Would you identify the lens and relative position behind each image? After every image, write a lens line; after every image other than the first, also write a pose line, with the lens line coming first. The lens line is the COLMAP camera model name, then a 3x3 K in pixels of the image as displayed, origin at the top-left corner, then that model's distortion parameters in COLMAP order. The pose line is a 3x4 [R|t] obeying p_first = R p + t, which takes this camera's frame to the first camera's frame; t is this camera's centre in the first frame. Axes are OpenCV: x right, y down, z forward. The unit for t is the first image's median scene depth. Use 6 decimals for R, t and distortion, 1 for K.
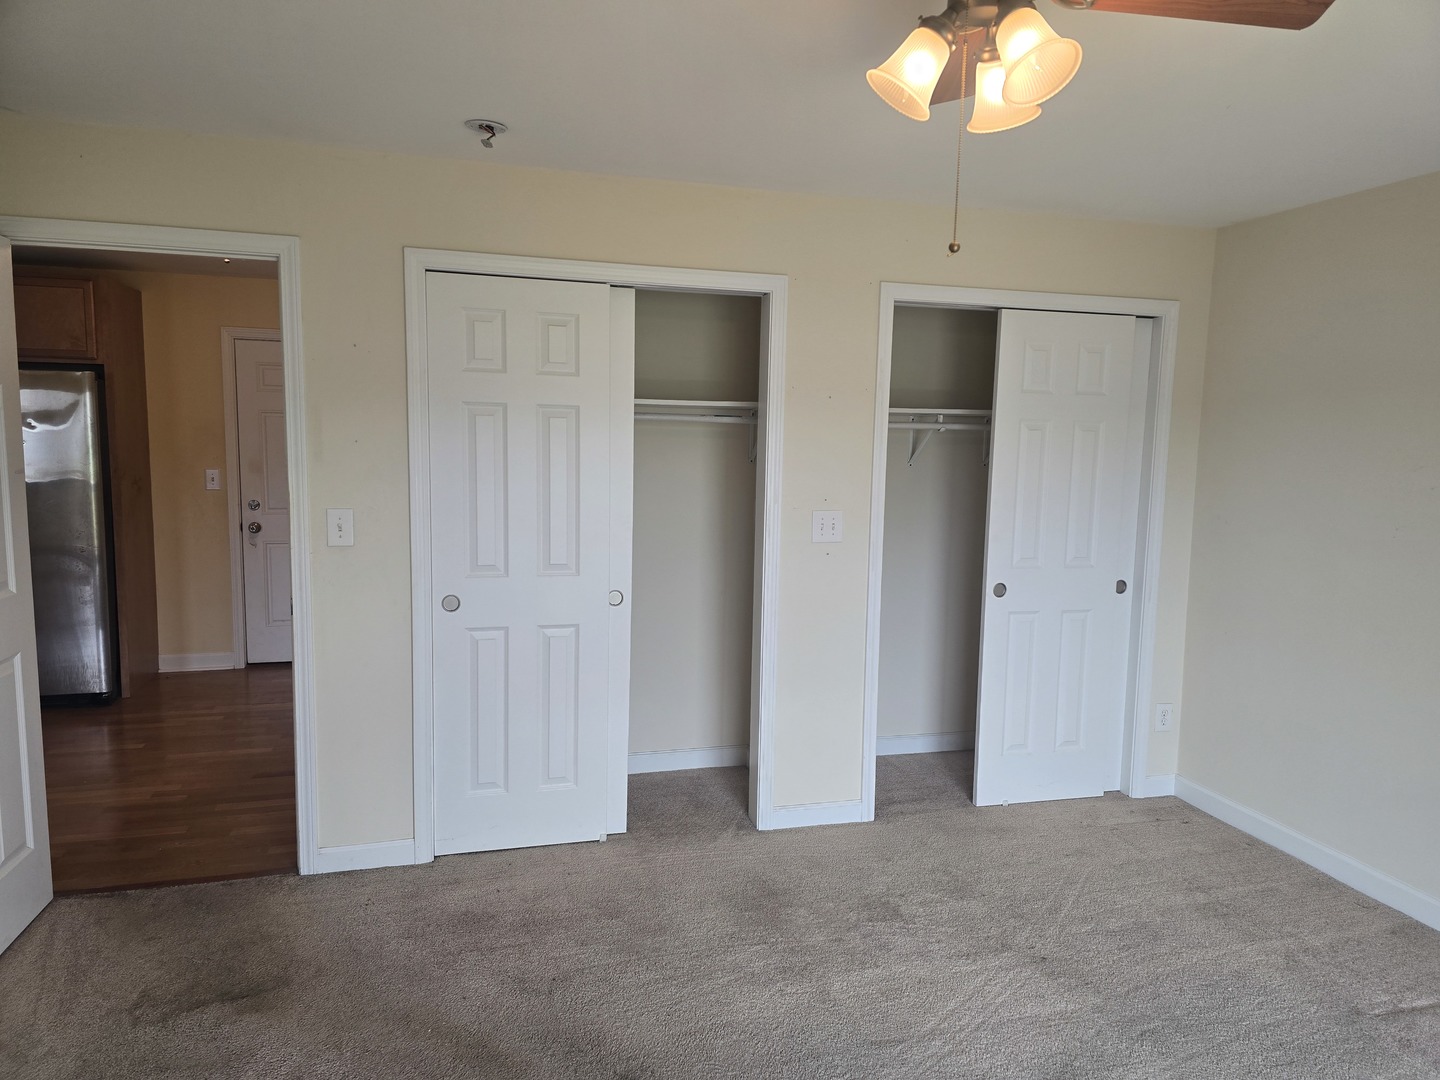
lens RADIAL K [[972.8, 0, 724.7], [0, 972.8, 548.7], [0, 0, 1]] dist [0.077003, -0.079342]
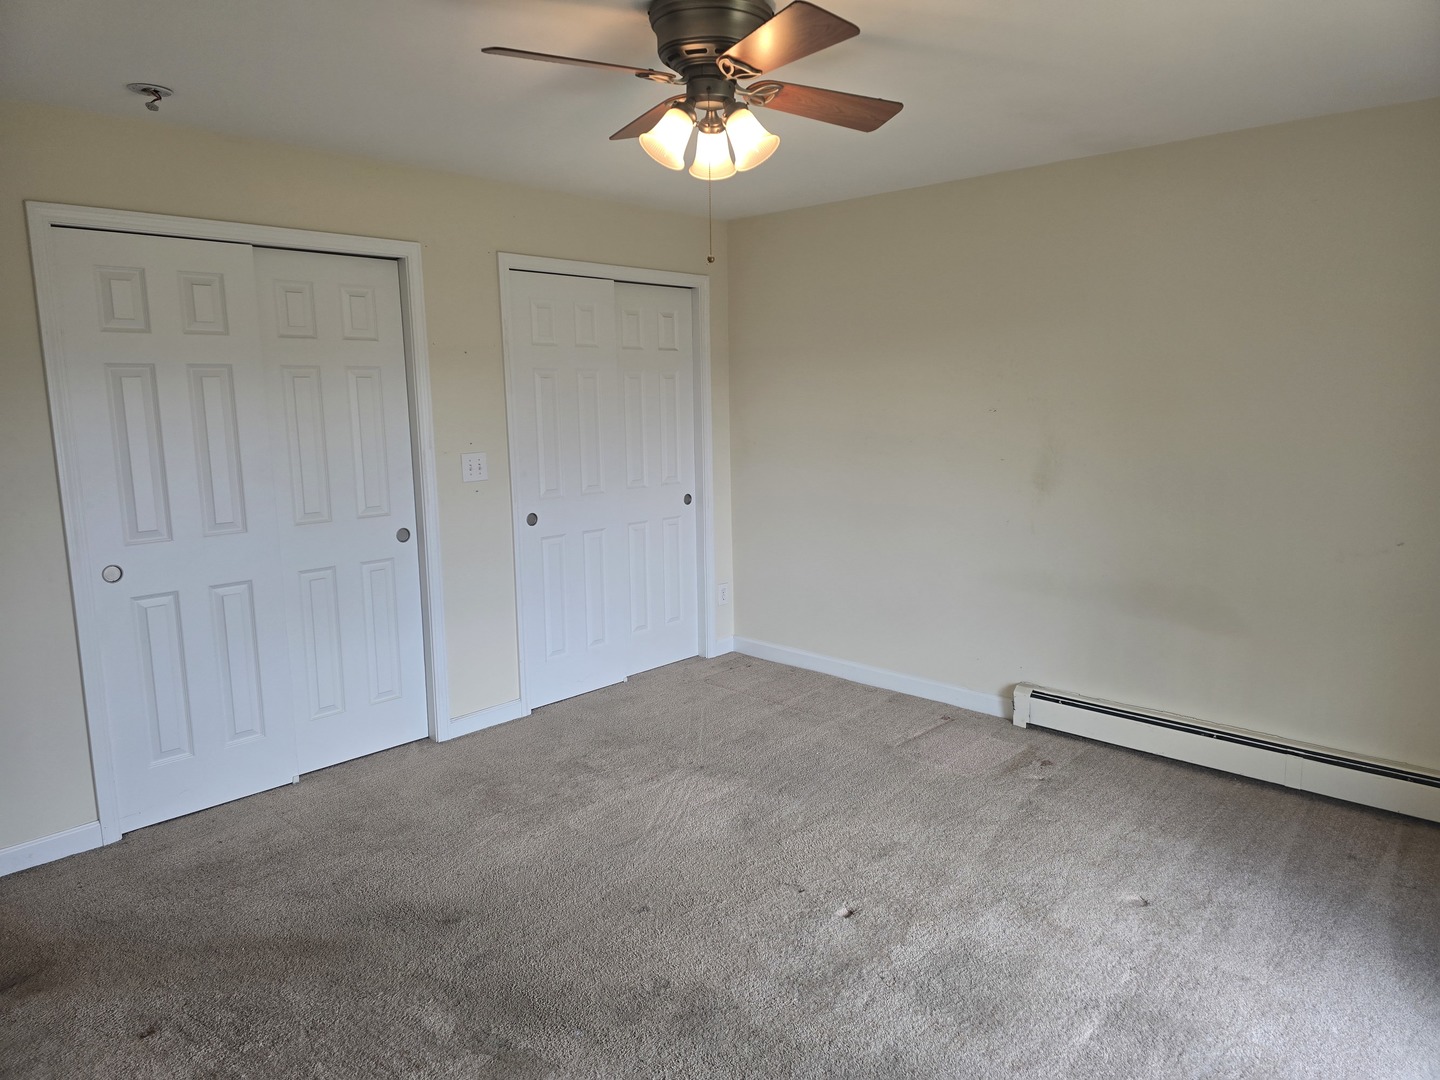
lens RADIAL K [[966.3, 0, 720.0], [0, 966.3, 540.0], [0, 0, 1]] dist [0.079742, -0.081610]
pose [[0.854657, -0.113603, 0.506612, -0.267686], [0.091404, 0.993450, 0.068573, 0.011442], [-0.511084, -0.012300, 0.859443, -0.146408]]
